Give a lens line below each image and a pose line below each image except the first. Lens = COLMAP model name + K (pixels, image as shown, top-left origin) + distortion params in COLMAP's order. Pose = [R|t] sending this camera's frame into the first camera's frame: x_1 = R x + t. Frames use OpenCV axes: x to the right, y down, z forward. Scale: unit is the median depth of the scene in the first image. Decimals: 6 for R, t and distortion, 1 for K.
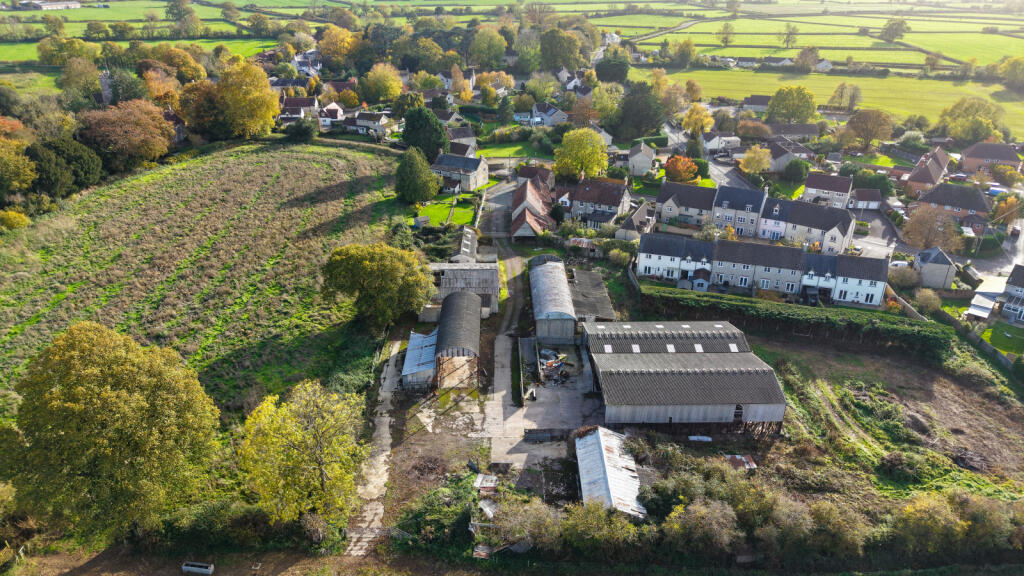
lens RADIAL K [[685.5, 0, 512.0], [0, 685.5, 288.0], [0, 0, 1]] dist [0.088487, -0.195800]
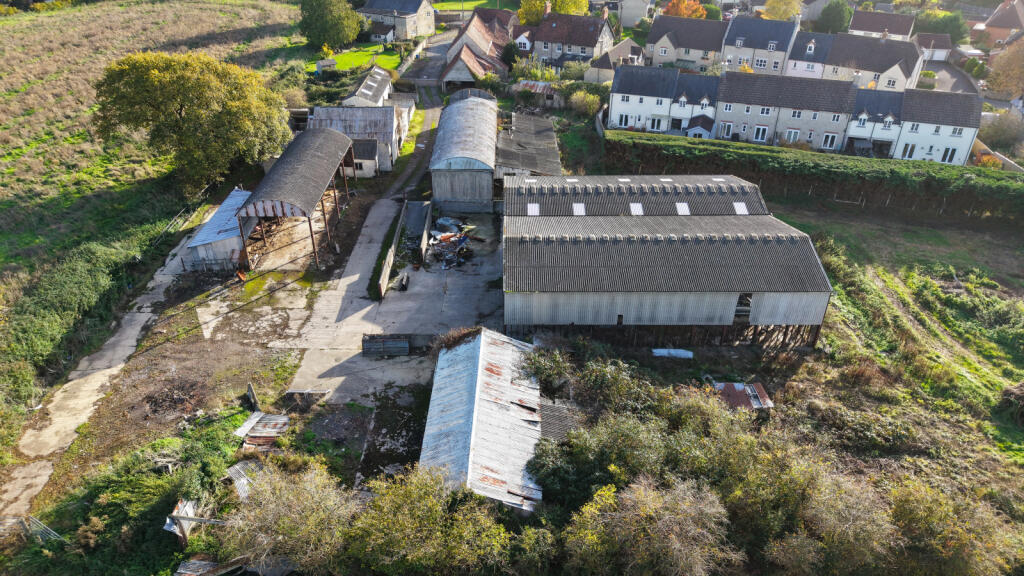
lens RADIAL K [[685.2, 0, 512.0], [0, 685.2, 288.0], [0, 0, 1]] dist [0.046351, -0.067696]
pose [[0.999823, 0.010362, -0.015706, 0.138703], [-0.008627, 0.994244, 0.106792, 0.098605], [0.016722, -0.106637, 0.994157, 0.413878]]
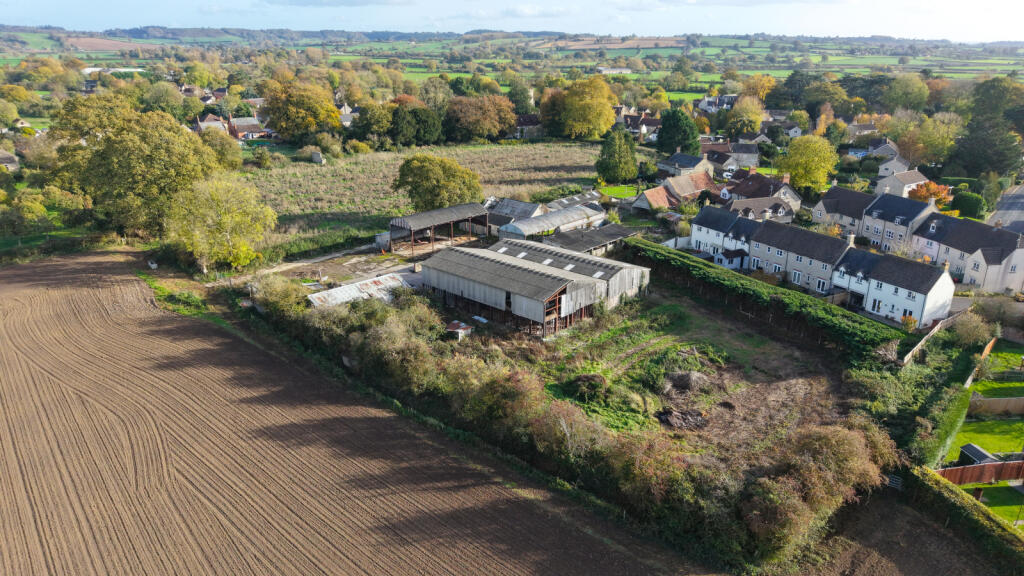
lens RADIAL K [[685.2, 0, 512.0], [0, 685.2, 288.0], [0, 0, 1]] dist [0.046351, -0.067696]
pose [[0.720329, 0.227148, -0.655386, 0.903062], [-0.300733, 0.953708, 0.000009, 0.148172], [0.625049, 0.197089, 0.755294, 0.231118]]
